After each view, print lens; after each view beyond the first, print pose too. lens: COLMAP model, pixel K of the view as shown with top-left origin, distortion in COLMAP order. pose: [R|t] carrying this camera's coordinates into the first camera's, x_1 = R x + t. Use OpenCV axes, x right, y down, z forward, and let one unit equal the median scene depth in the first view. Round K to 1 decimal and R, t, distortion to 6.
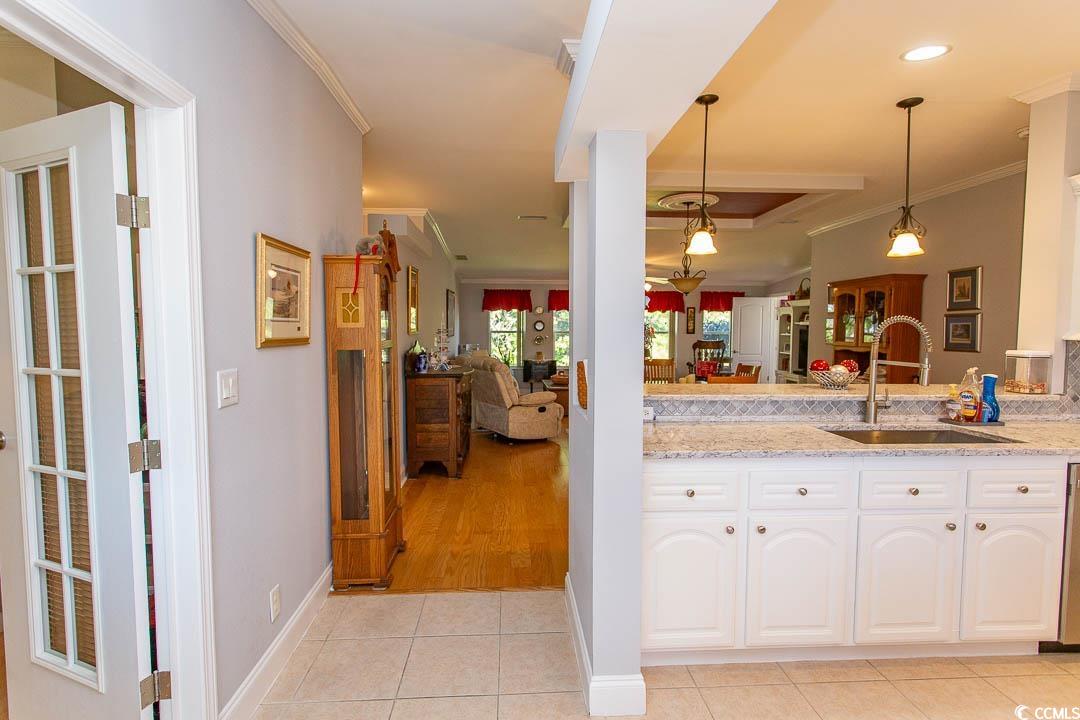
lens RADIAL K [[514.4, 0, 538.2], [0, 514.4, 356.9], [0, 0, 1]] dist [0.002309, 0.000724]
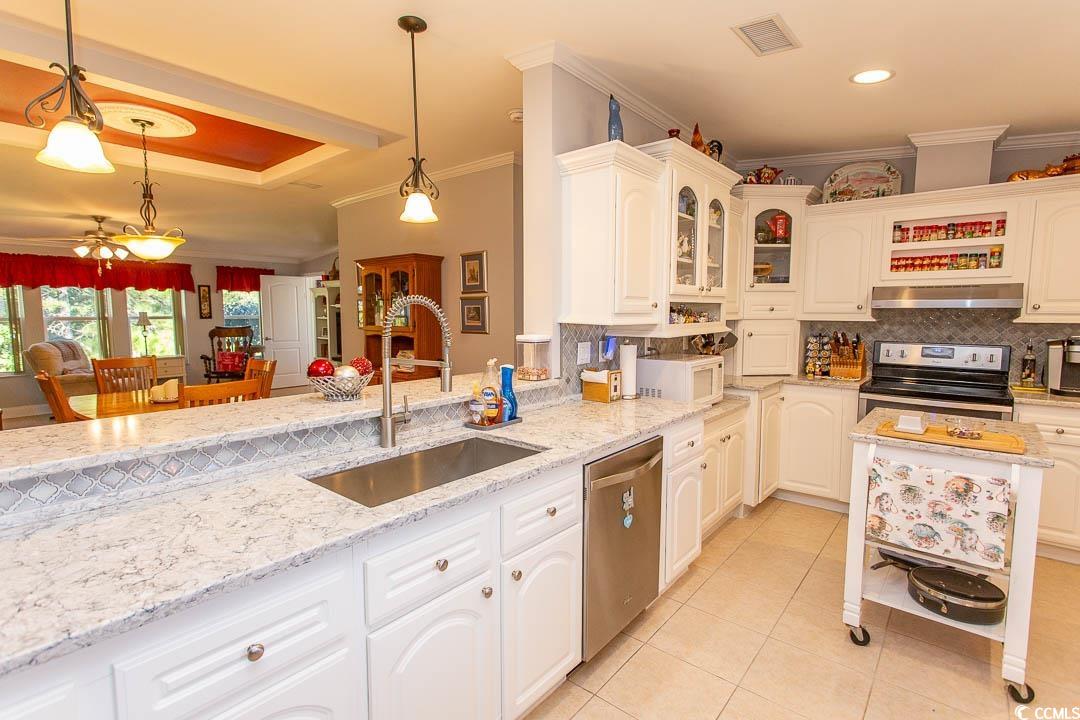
lens RADIAL K [[514.4, 0, 535.7], [0, 514.4, 356.6], [0, 0, 1]] dist [0.002309, 0.000724]
pose [[0.686092, -0.068943, 0.724240, 0.198948], [0.044947, 0.997615, 0.052387, -0.016530], [-0.726125, -0.003390, 0.687555, 0.260087]]
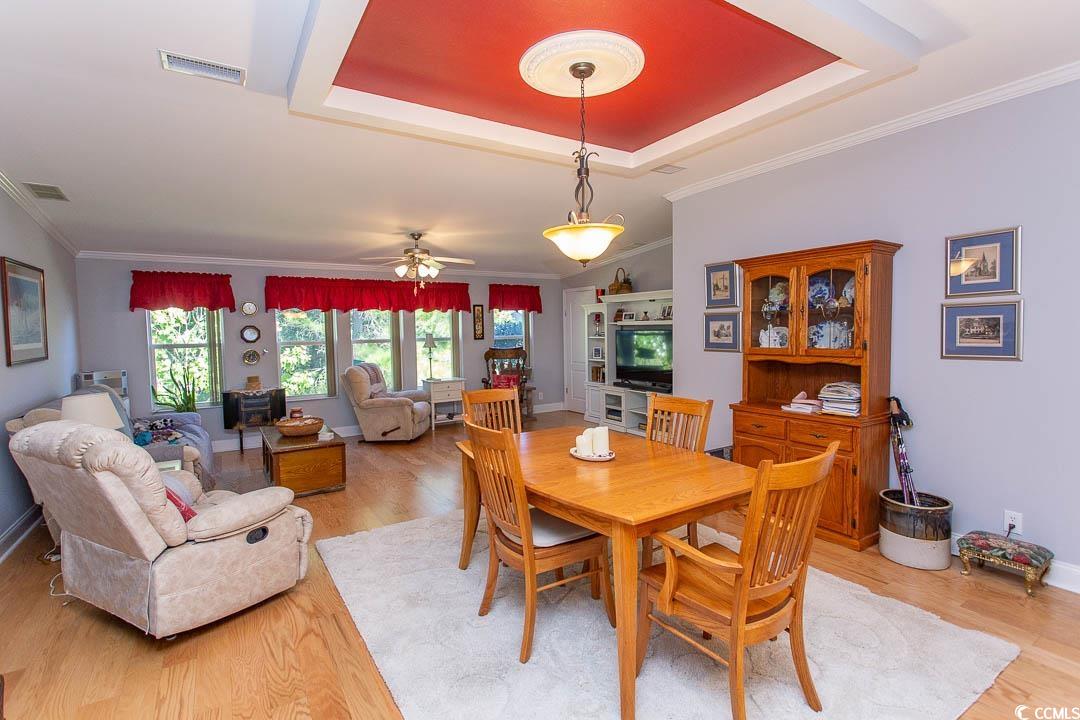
lens RADIAL K [[514.4, 0, 533.6], [0, 514.4, 356.8], [0, 0, 1]] dist [0.002309, 0.000724]
pose [[0.879828, -0.045133, 0.473144, 0.022602], [0.049138, 0.998784, 0.003901, -0.056373], [-0.472745, 0.019817, 0.880976, 0.881178]]
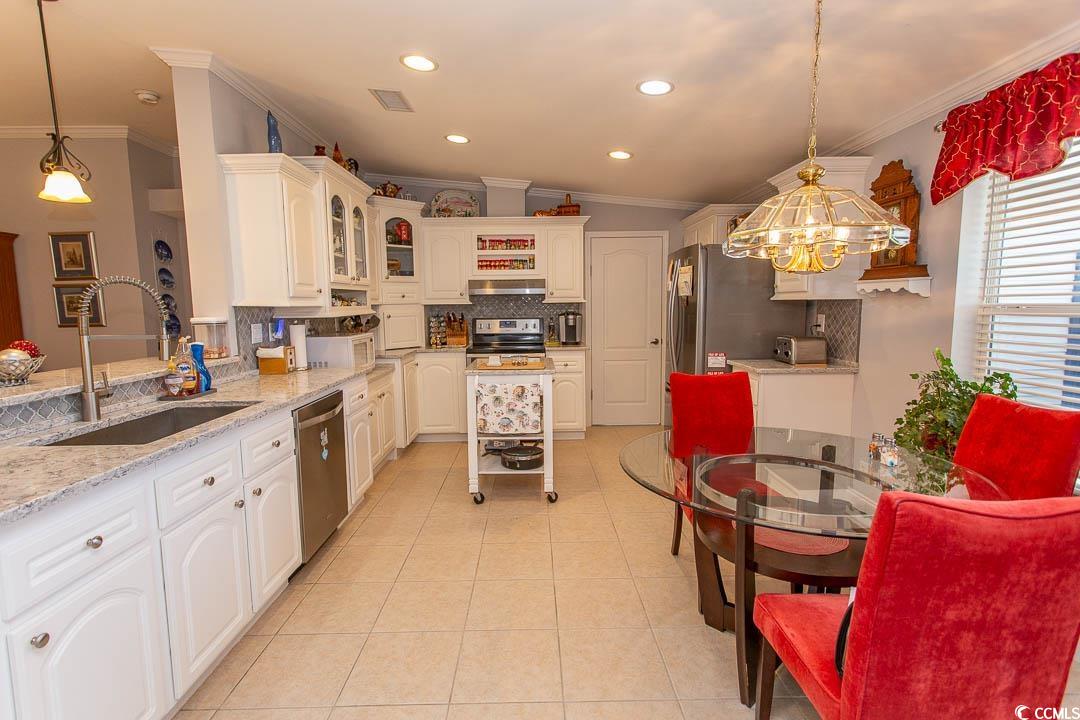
lens RADIAL K [[514.4, 0, 536.5], [0, 514.4, 357.0], [0, 0, 1]] dist [0.002309, 0.000724]
pose [[0.047148, -0.110015, 0.992811, -0.037990], [0.071805, 0.991718, 0.106484, 0.002947], [-0.996304, 0.066268, 0.054657, 0.222721]]
